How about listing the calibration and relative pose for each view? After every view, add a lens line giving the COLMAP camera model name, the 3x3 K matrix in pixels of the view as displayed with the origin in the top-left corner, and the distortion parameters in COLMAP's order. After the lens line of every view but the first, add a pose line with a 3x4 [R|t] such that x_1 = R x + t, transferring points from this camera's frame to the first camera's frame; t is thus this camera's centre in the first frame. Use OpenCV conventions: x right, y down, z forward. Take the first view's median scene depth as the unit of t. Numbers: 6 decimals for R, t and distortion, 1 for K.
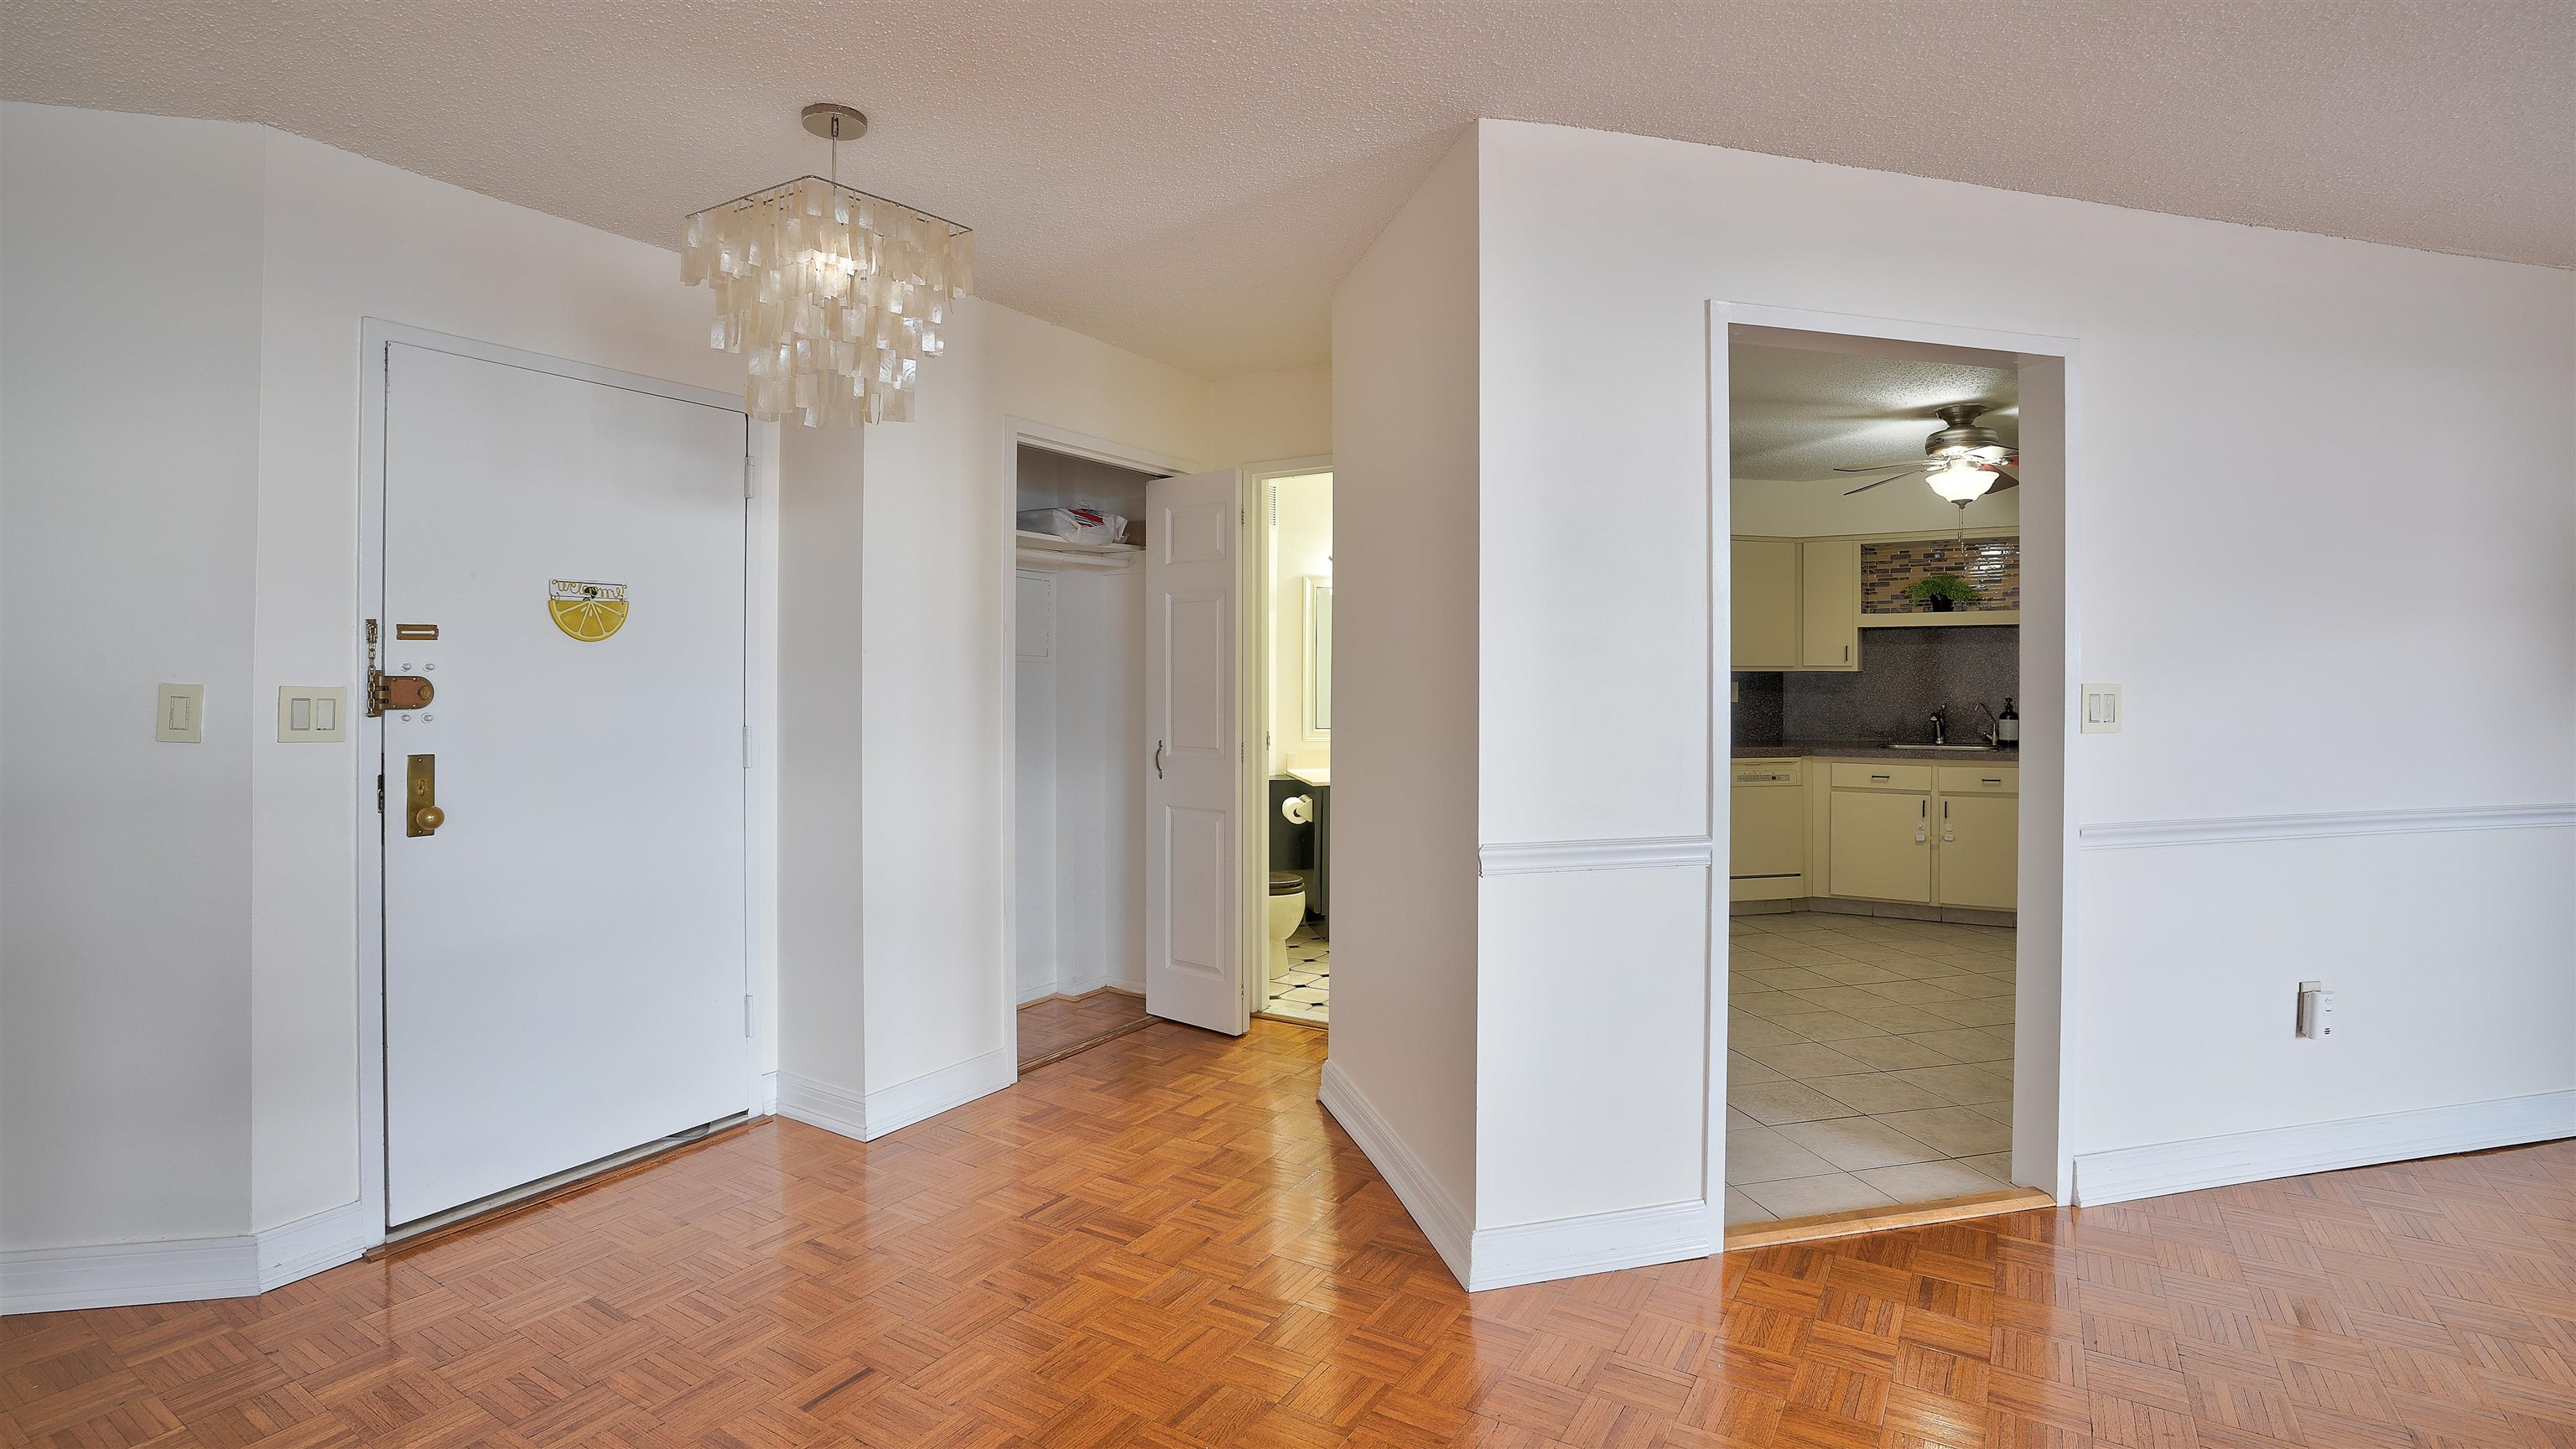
lens RADIAL K [[1200.6, 0, 1287.0], [0, 1200.6, 687.3], [0, 0, 1]] dist [-0.037987, 0.008642]
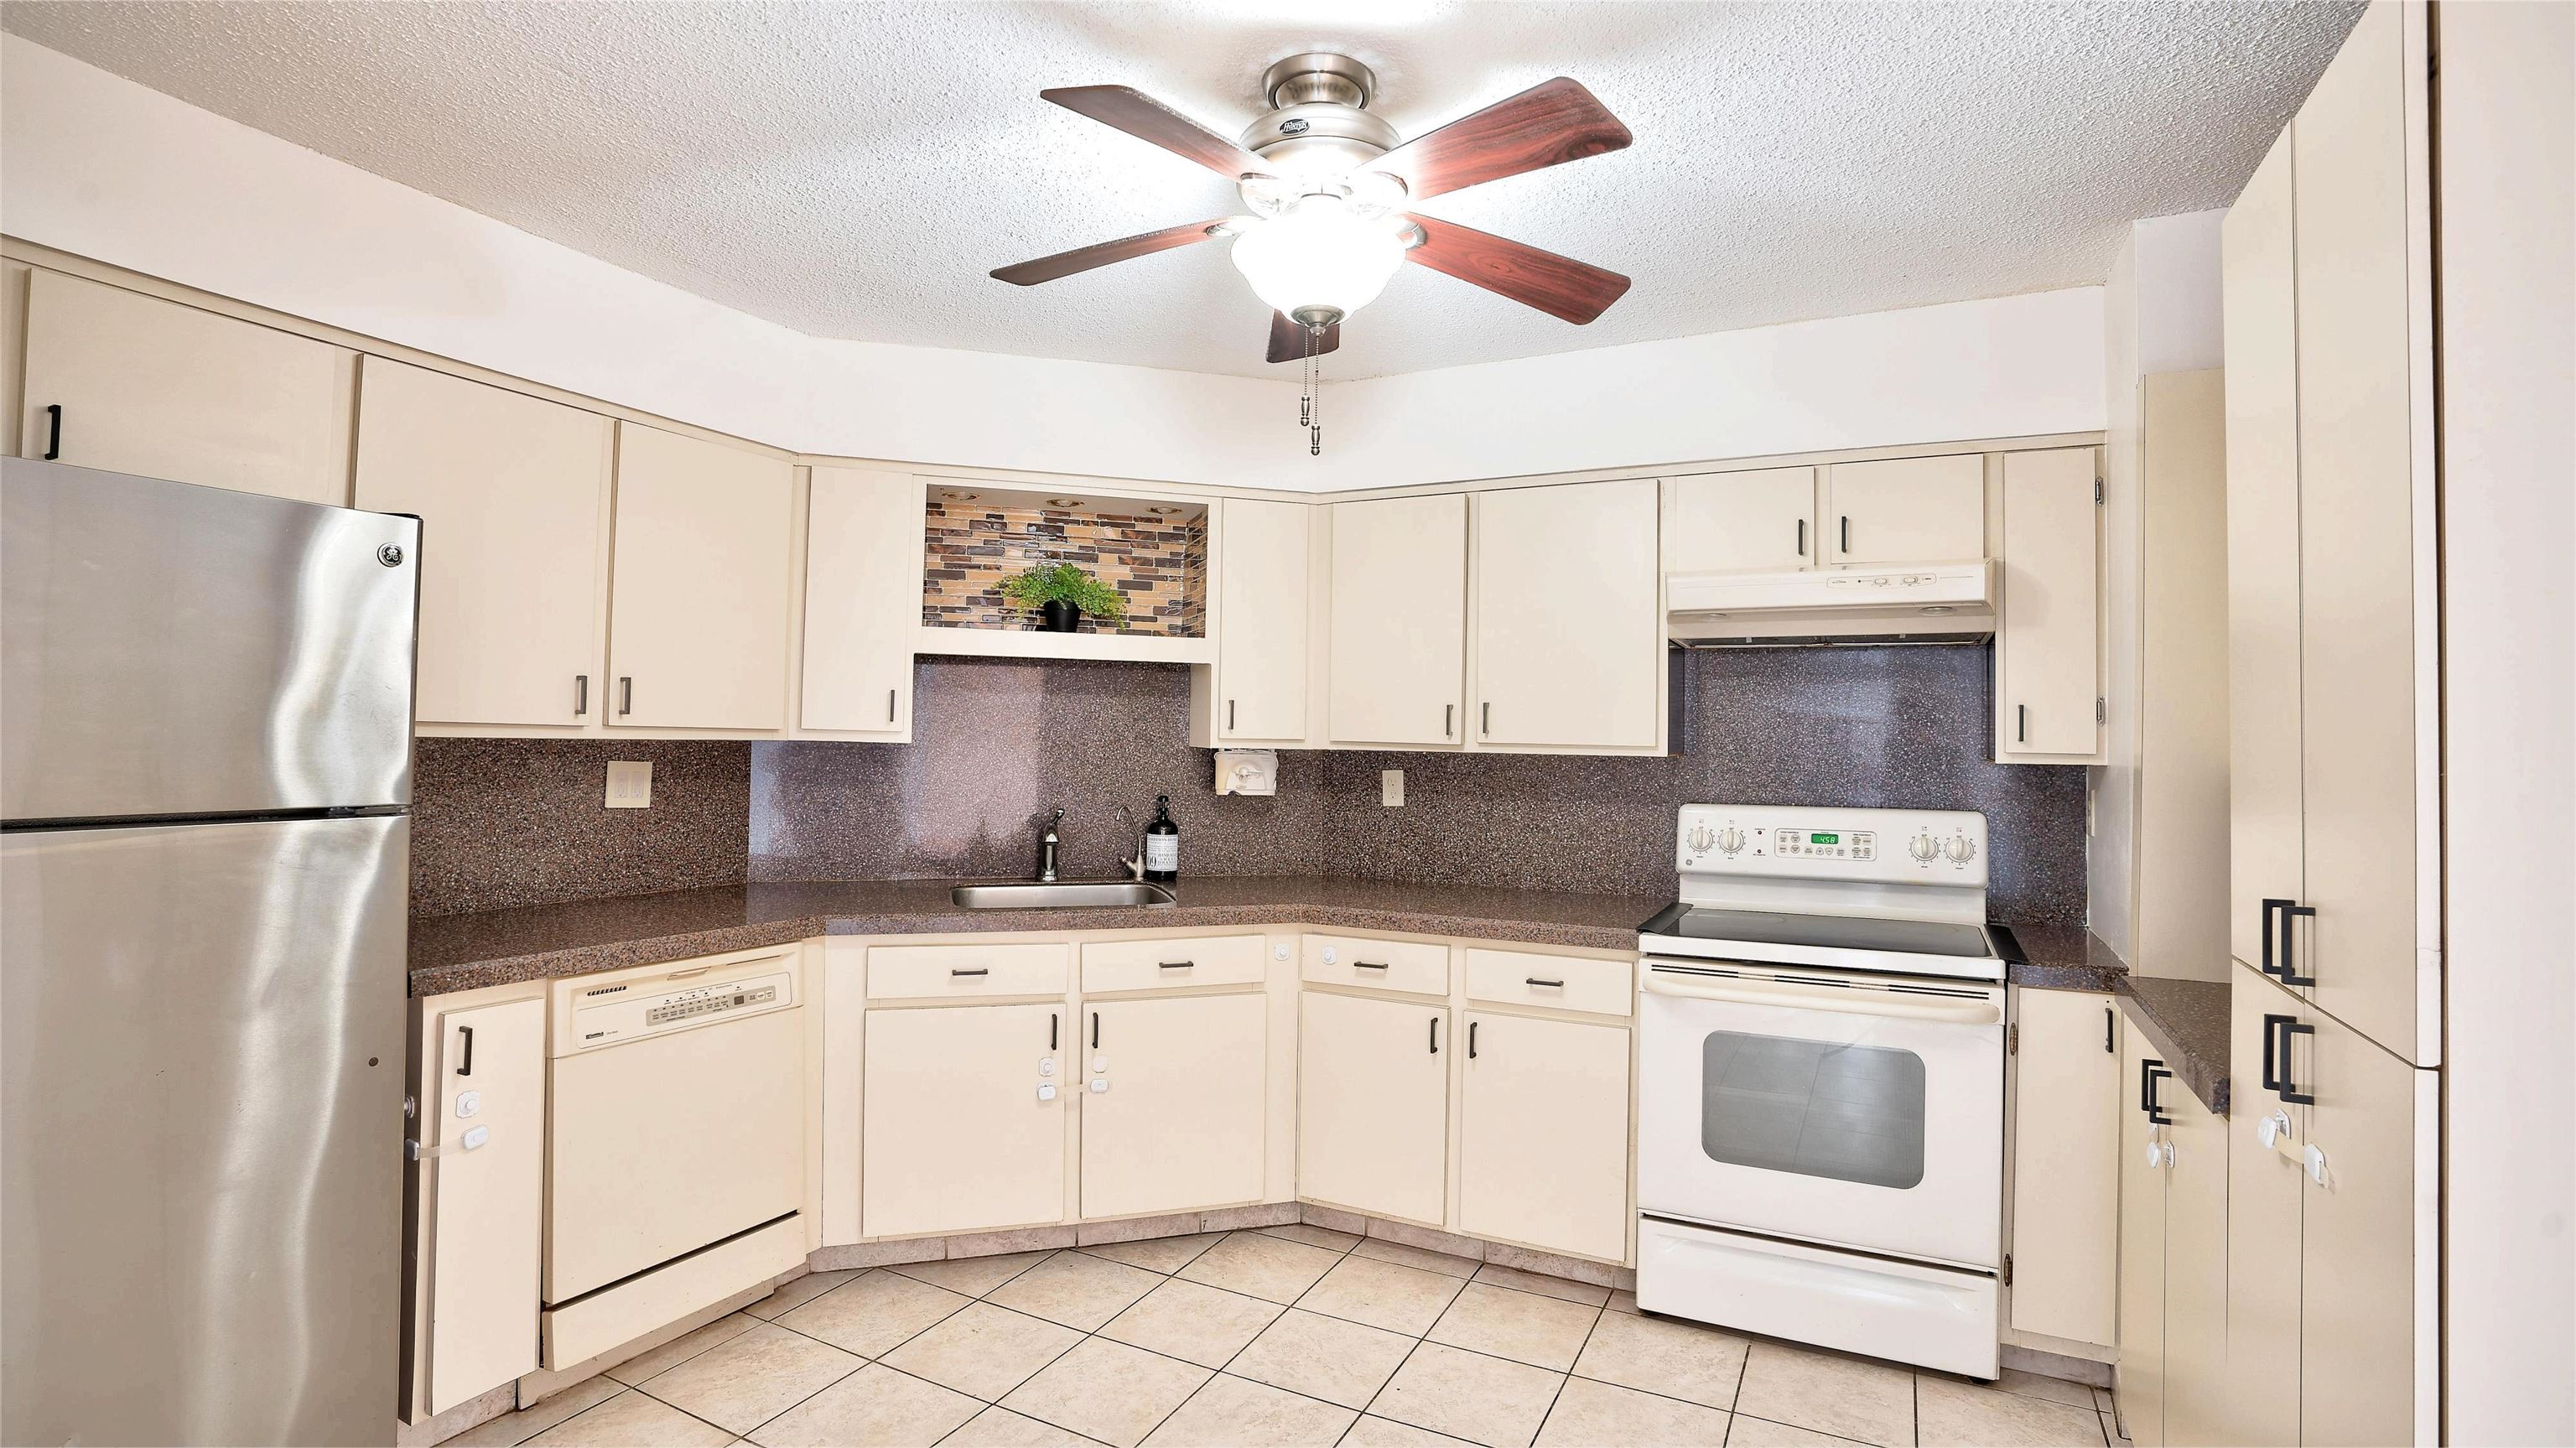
lens RADIAL K [[1190.4, 0, 1279.3], [0, 1190.4, 708.6], [0, 0, 1]] dist [-0.046532, 0.007580]
pose [[0.652195, 0.031893, 0.757380, 0.211497], [-0.012203, 0.999427, -0.031578, -0.014344], [-0.757953, 0.011353, 0.652210, 0.573553]]
